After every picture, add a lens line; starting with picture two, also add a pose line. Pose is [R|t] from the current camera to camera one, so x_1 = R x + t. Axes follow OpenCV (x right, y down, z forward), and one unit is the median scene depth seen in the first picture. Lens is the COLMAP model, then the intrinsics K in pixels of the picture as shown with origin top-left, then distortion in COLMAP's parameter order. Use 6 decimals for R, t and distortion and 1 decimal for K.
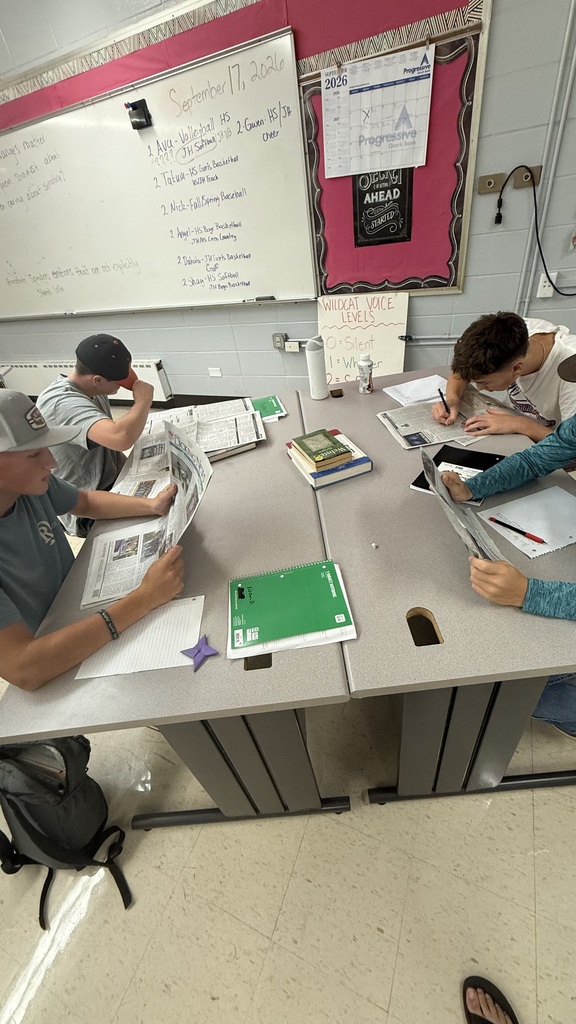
lens RADIAL K [[403.2, 0, 289.8], [0, 403.2, 511.8], [0, 0, 1]] dist [-0.001739, -0.000080]
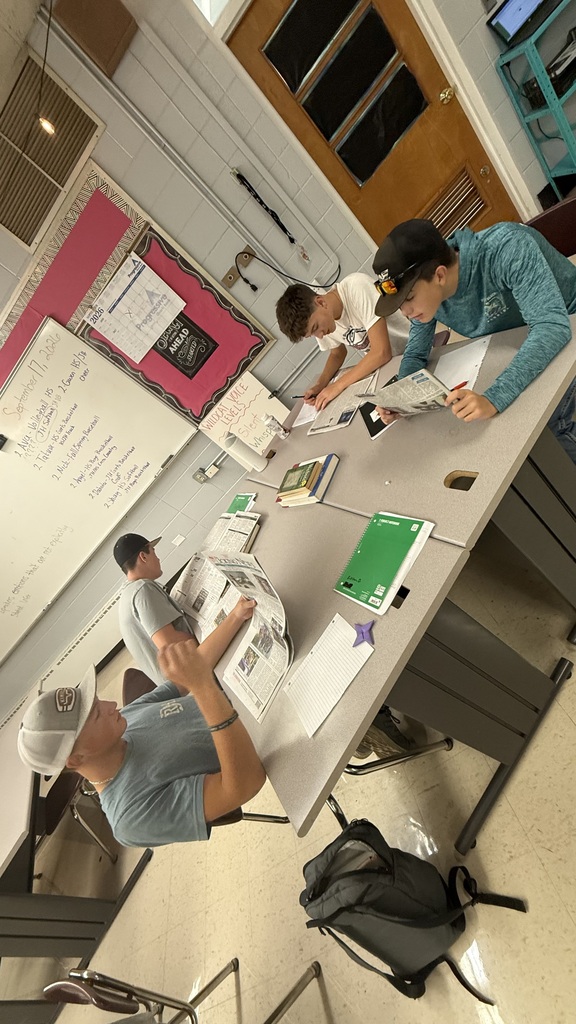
lens RADIAL K [[403.2, 0, 289.9], [0, 403.2, 509.7], [0, 0, 1]] dist [-0.001739, -0.000080]
pose [[0.661869, -0.739507, 0.122718, -0.106185], [0.746207, 0.634363, -0.201887, 0.085876], [0.071449, 0.225196, 0.971690, -0.107261]]
